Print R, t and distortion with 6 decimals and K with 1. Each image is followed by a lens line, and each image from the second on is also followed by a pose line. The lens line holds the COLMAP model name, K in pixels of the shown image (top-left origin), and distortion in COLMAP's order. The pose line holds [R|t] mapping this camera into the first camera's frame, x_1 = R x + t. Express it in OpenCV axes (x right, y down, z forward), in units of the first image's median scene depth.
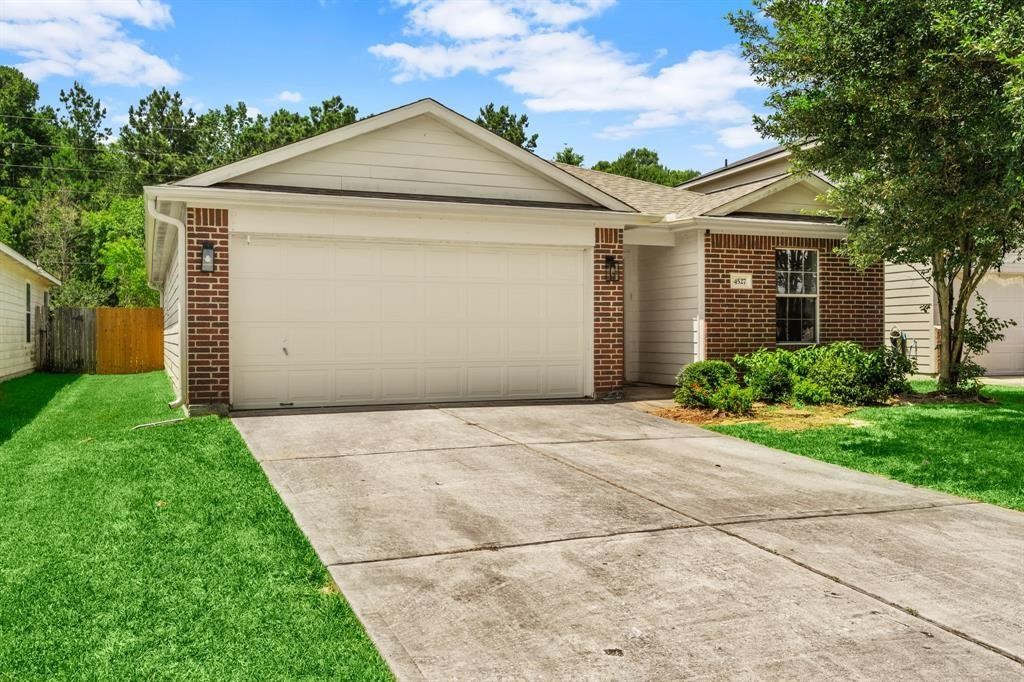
lens RADIAL K [[854.2, 0, 512.0], [0, 854.2, 341.0], [0, 0, 1]] dist [-0.000656, 0.000543]
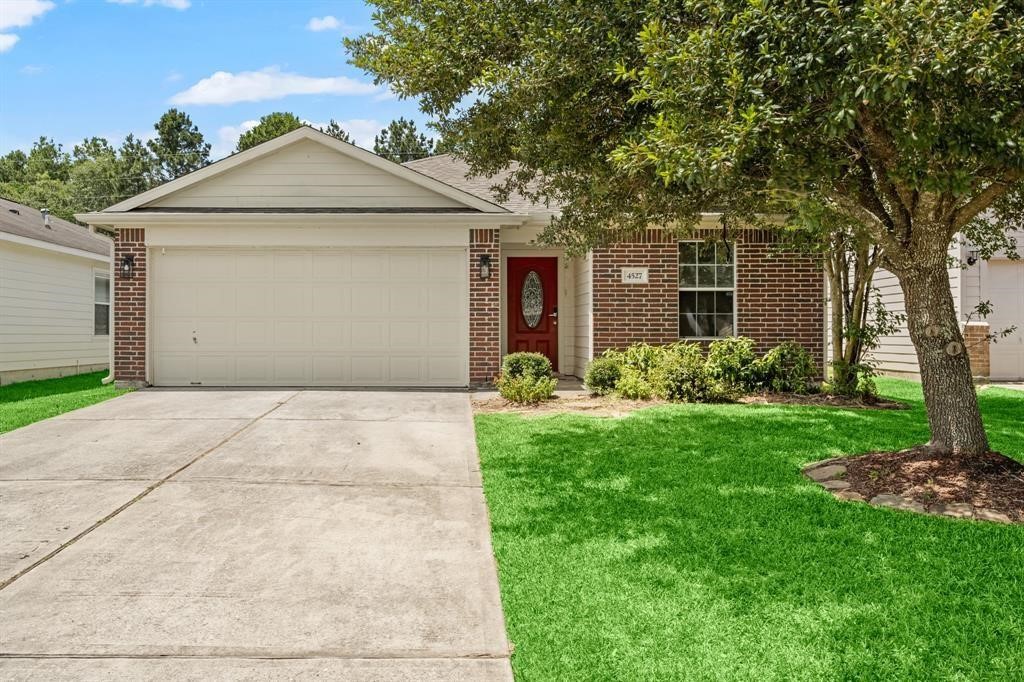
lens RADIAL K [[851.8, 0, 512.0], [0, 851.8, 341.0], [0, 0, 1]] dist [-0.000832, 0.001065]
pose [[0.925116, 0.006564, -0.379629, 0.549855], [-0.008168, 0.999963, -0.002615, 0.010742], [0.379598, 0.005520, 0.925135, 0.028030]]
